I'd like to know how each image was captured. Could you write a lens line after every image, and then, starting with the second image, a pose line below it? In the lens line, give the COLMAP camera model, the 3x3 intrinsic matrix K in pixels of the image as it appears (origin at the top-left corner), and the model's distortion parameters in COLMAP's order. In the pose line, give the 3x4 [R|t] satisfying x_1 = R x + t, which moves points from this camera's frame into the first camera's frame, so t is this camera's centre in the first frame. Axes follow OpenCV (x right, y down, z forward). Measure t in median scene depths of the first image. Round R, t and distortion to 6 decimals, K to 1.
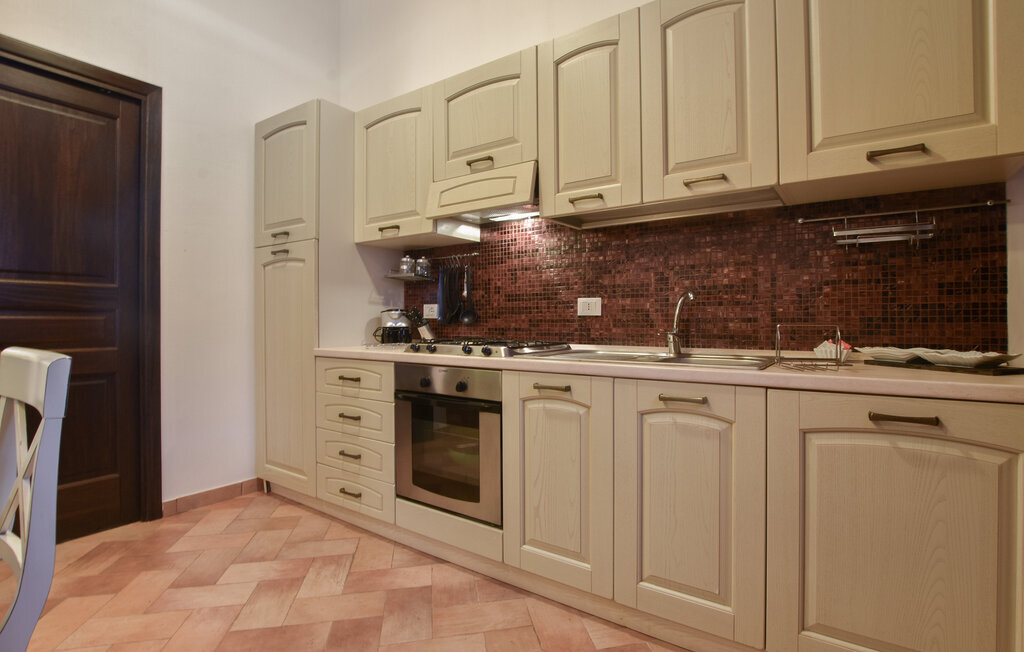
lens RADIAL K [[501.3, 0, 513.2], [0, 501.3, 311.6], [0, 0, 1]] dist [-0.025186, 0.000226]
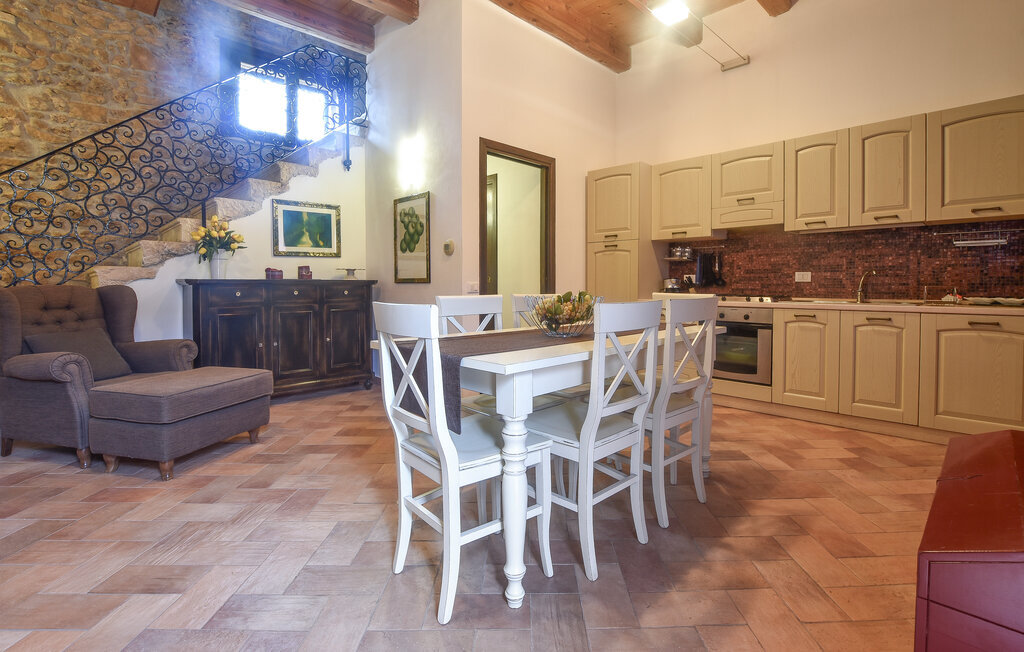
lens RADIAL K [[469.5, 0, 534.2], [0, 469.5, 289.1], [0, 0, 1]] dist [-0.024835, 0.000842]
pose [[0.987002, 0.004267, -0.160653, -0.675315], [-0.000275, 0.999691, 0.024866, -0.009183], [0.160709, -0.024498, 0.986698, -1.030747]]
